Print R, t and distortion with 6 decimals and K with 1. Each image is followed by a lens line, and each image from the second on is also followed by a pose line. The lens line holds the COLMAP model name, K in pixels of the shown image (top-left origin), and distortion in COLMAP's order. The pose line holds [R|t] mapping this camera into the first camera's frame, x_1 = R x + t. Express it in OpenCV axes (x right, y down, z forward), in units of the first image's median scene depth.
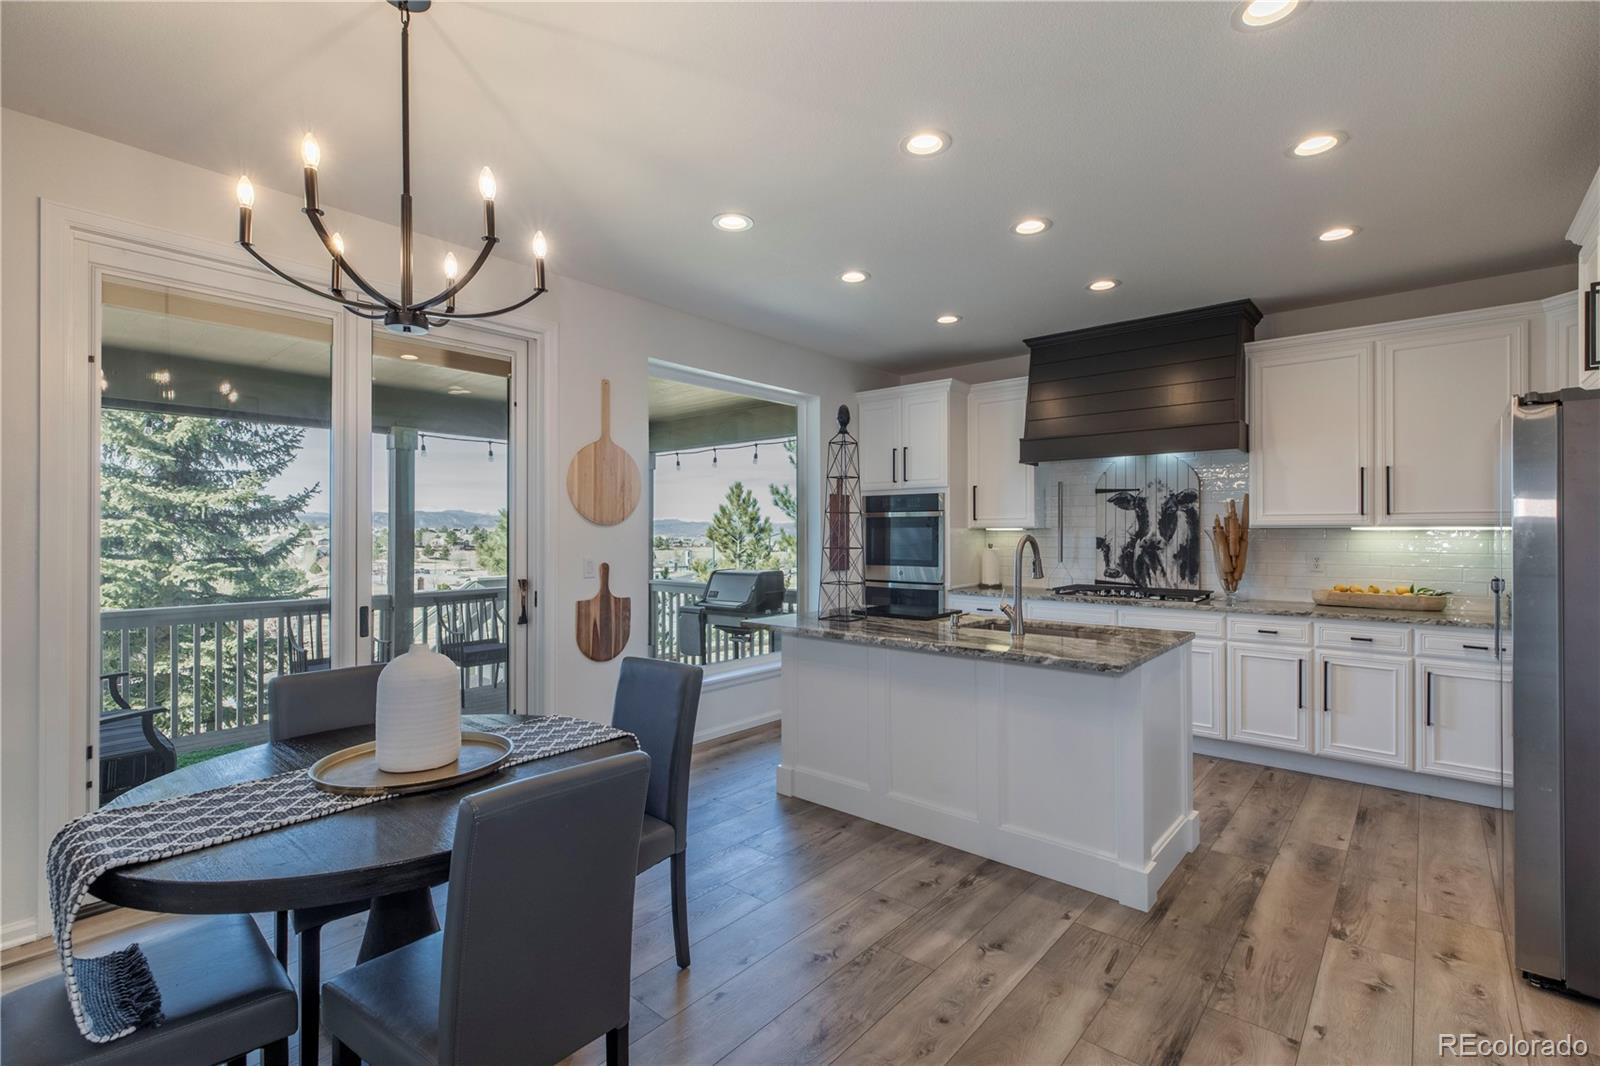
lens RADIAL K [[720.0, 0, 804.3], [0, 720.0, 527.1], [0, 0, 1]] dist [0.001888, -0.000212]
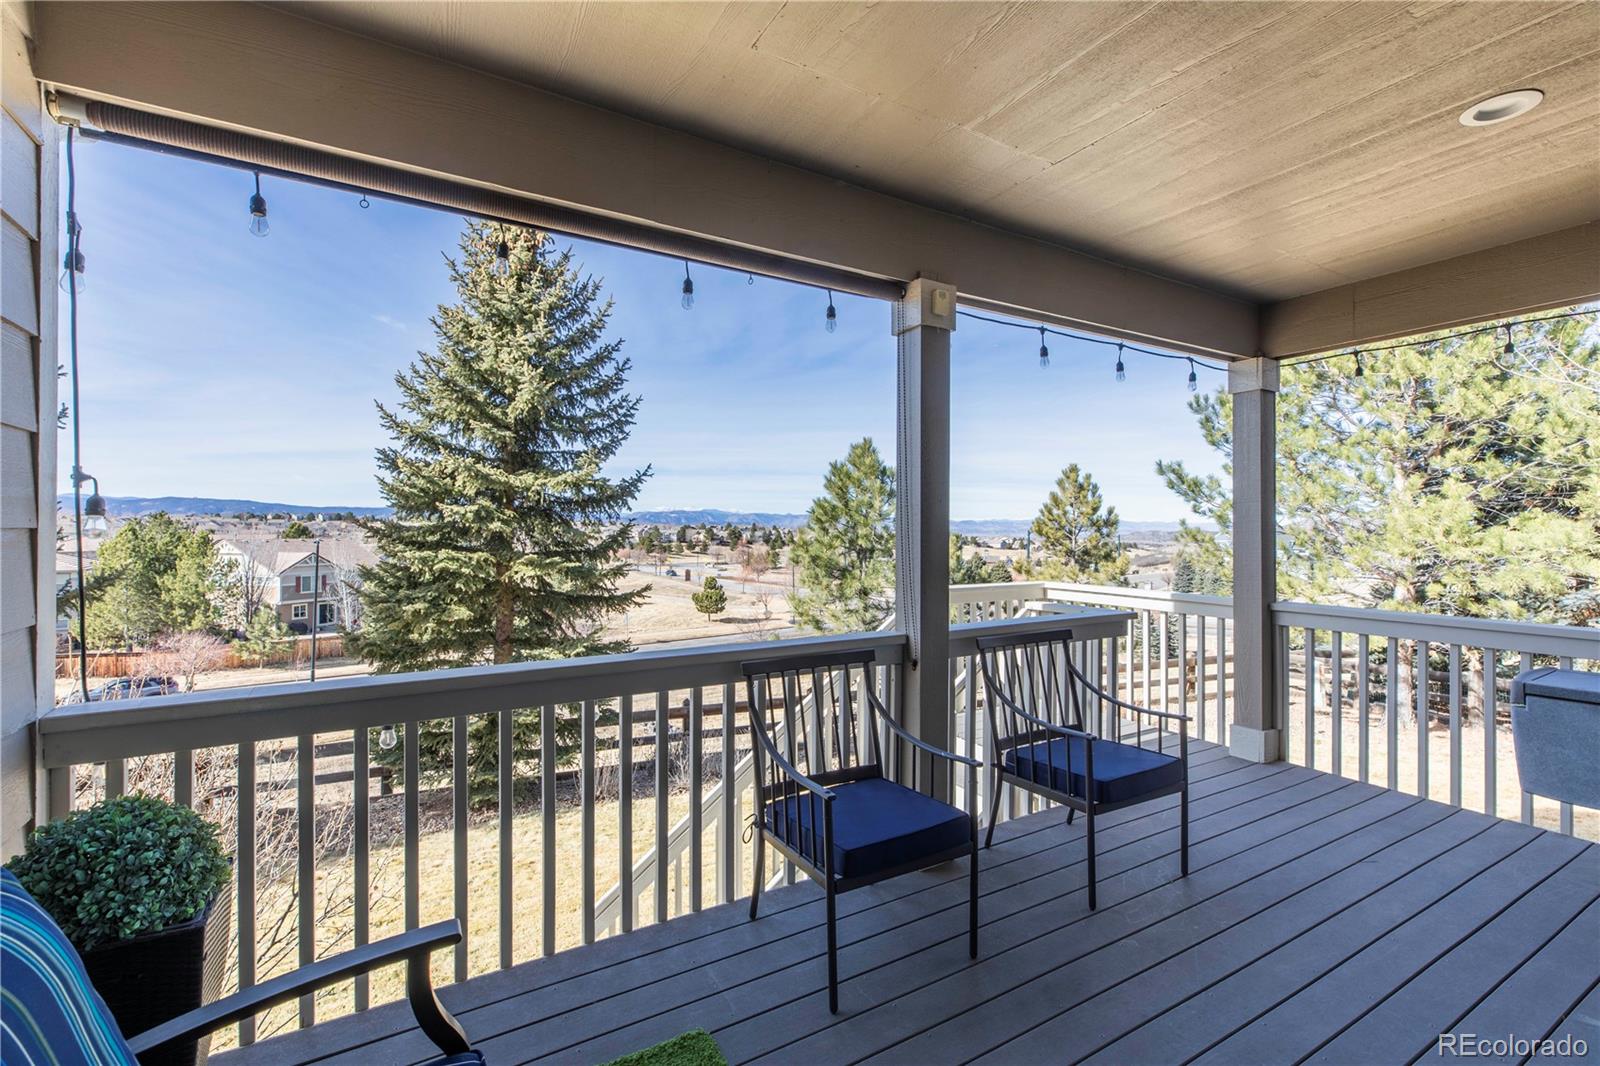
lens RADIAL K [[720.0, 0, 804.3], [0, 720.0, 527.1], [0, 0, 1]] dist [0.001888, -0.000212]
pose [[0.947898, 0.000134, -0.318575, -0.248231], [0.001213, 0.999991, 0.004029, 0.010382], [0.318573, -0.004206, 0.947889, 0.268418]]
